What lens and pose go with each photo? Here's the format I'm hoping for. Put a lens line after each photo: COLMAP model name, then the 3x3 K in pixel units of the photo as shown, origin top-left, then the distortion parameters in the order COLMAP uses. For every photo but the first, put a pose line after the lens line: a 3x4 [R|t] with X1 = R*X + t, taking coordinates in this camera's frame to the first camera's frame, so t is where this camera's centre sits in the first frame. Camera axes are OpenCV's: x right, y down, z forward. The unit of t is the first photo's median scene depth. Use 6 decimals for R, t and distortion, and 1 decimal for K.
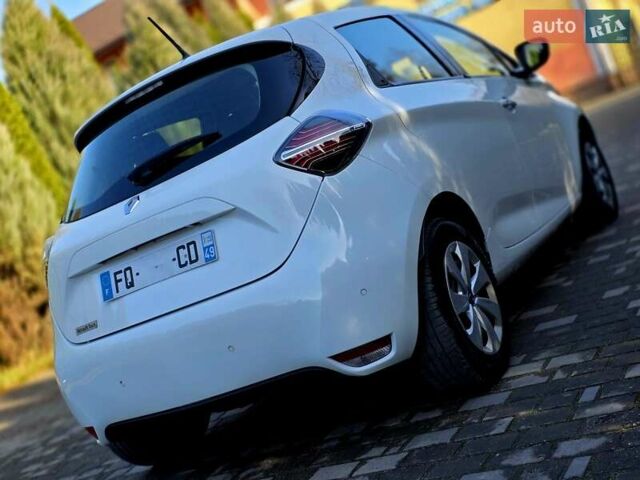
lens RADIAL K [[912.2, 0, 320.0], [0, 912.2, 240.0], [0, 0, 1]] dist [0.229293, -0.938423]
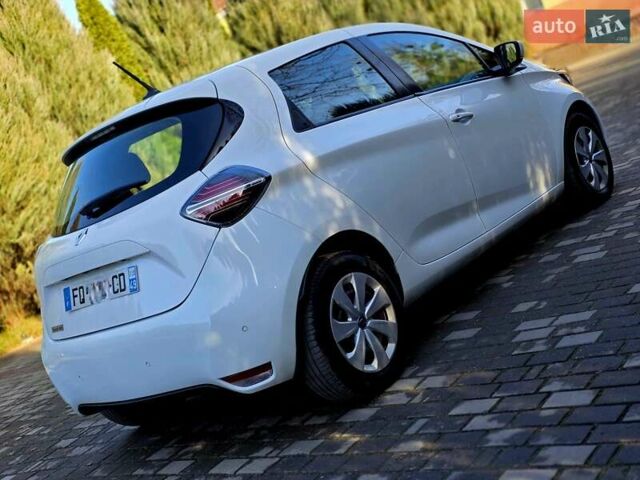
lens RADIAL K [[912.2, 0, 320.0], [0, 912.2, 240.0], [0, 0, 1]] dist [0.229293, -0.938423]
pose [[0.986553, 0.032331, -0.160210, 0.305983], [-0.011868, 0.991823, 0.127070, -0.195779], [0.163008, -0.123460, 0.978870, -0.142799]]
